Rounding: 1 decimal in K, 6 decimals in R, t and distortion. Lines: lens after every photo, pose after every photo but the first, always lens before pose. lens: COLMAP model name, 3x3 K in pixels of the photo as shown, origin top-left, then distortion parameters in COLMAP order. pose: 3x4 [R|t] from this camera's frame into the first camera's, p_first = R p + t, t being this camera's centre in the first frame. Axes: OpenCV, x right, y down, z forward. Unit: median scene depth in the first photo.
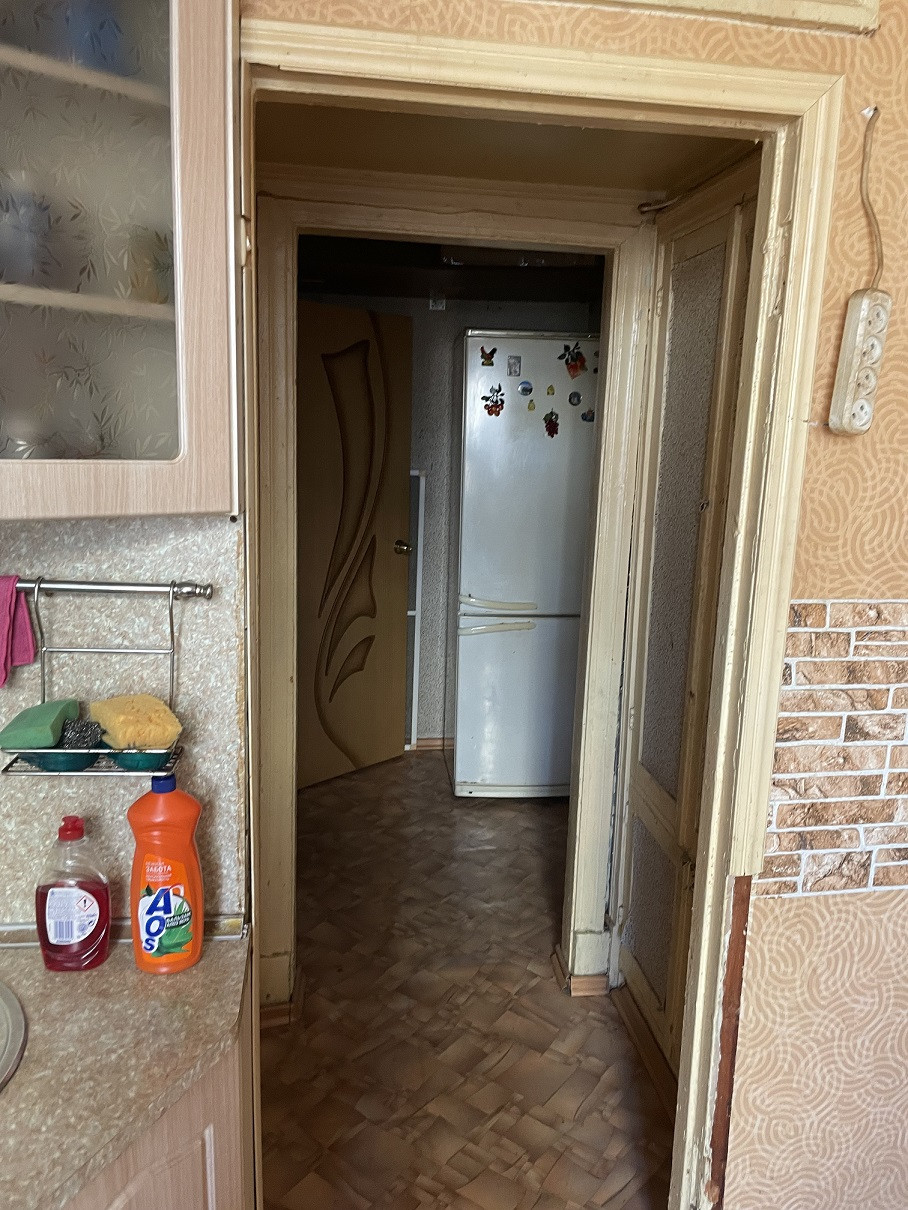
lens RADIAL K [[935.3, 0, 455.7], [0, 935.3, 596.4], [0, 0, 1]] dist [0.011429, -0.009555]
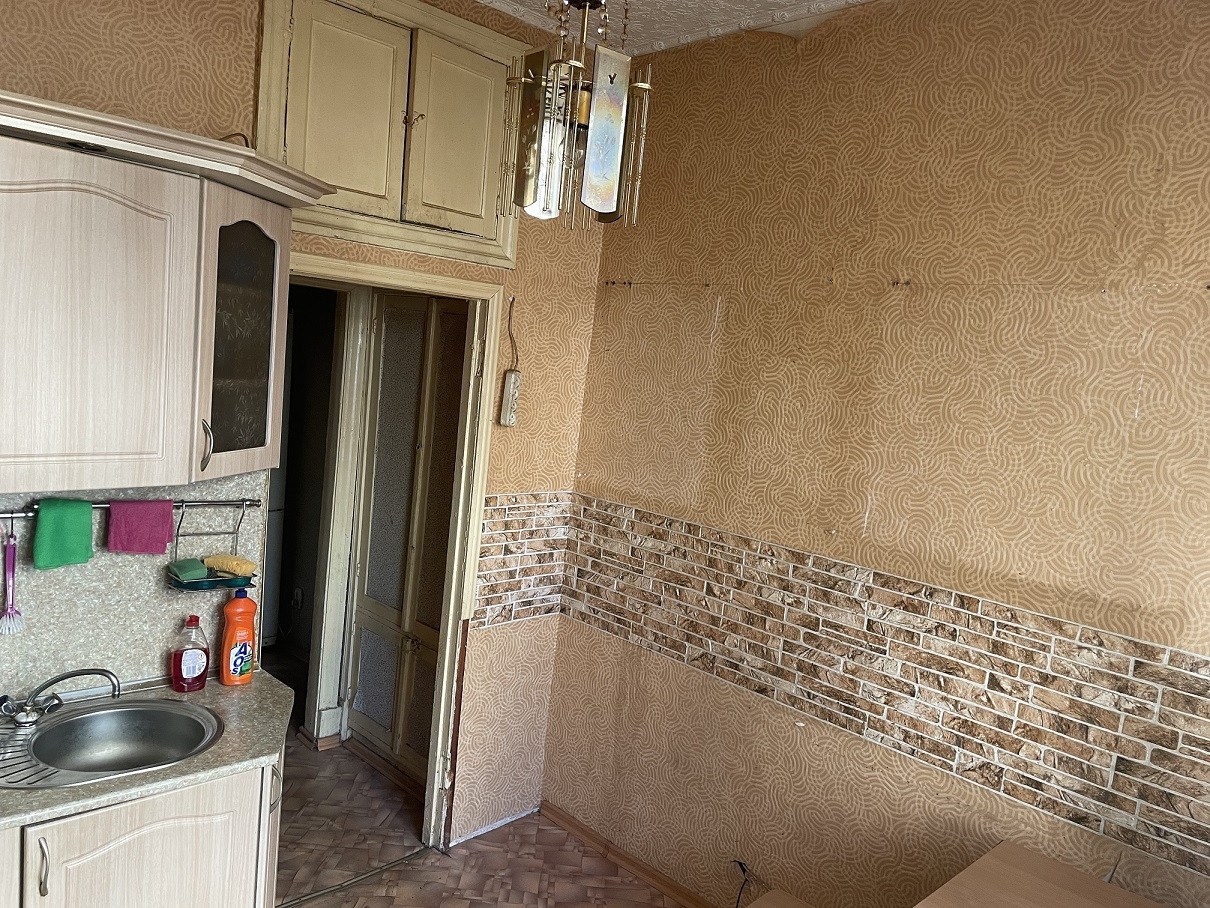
lens RADIAL K [[935.3, 0, 605.6], [0, 935.3, 456.7], [0, 0, 1]] dist [0.011429, -0.009555]
pose [[0.803173, -0.015497, 0.595545, -0.777049], [0.031729, 0.999356, -0.016785, -0.043428], [-0.594901, 0.032377, 0.803147, -1.041603]]
